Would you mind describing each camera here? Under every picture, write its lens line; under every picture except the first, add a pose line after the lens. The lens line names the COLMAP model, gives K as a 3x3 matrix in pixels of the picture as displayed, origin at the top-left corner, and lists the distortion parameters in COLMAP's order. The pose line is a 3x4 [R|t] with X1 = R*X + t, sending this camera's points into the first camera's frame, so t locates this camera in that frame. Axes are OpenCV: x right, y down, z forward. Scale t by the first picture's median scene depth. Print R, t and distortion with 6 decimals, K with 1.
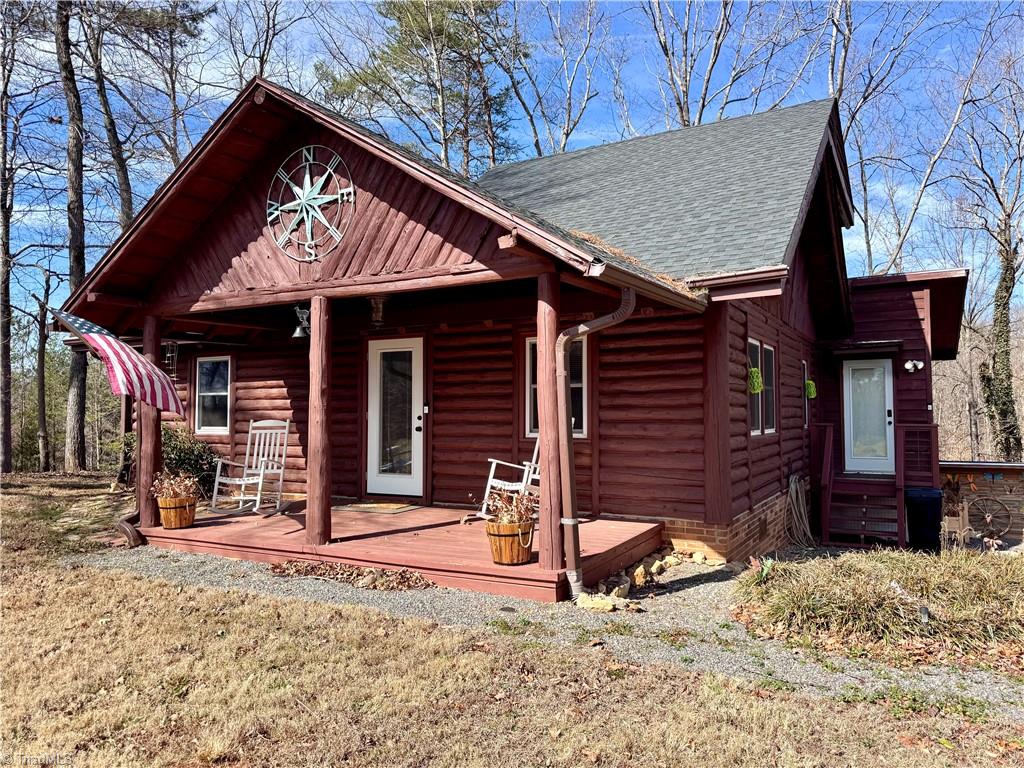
lens RADIAL K [[742.8, 0, 512.0], [0, 742.8, 384.0], [0, 0, 1]] dist [0.010010, 0.004164]
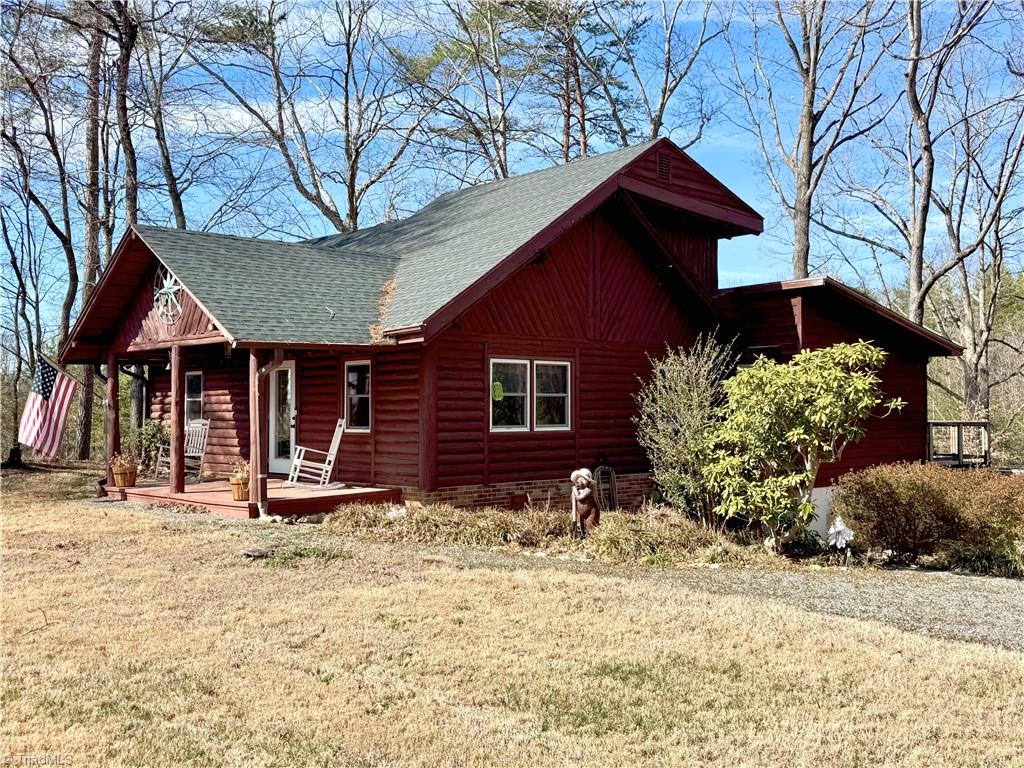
lens RADIAL K [[1040.0, 0, 512.0], [0, 1040.0, 384.0], [0, 0, 1]] dist [-0.000365, -0.006095]
pose [[0.956828, -0.008993, -0.290517, 1.017135], [0.012981, 0.999846, 0.011804, -0.044067], [0.290366, -0.015065, 0.956797, -0.906964]]
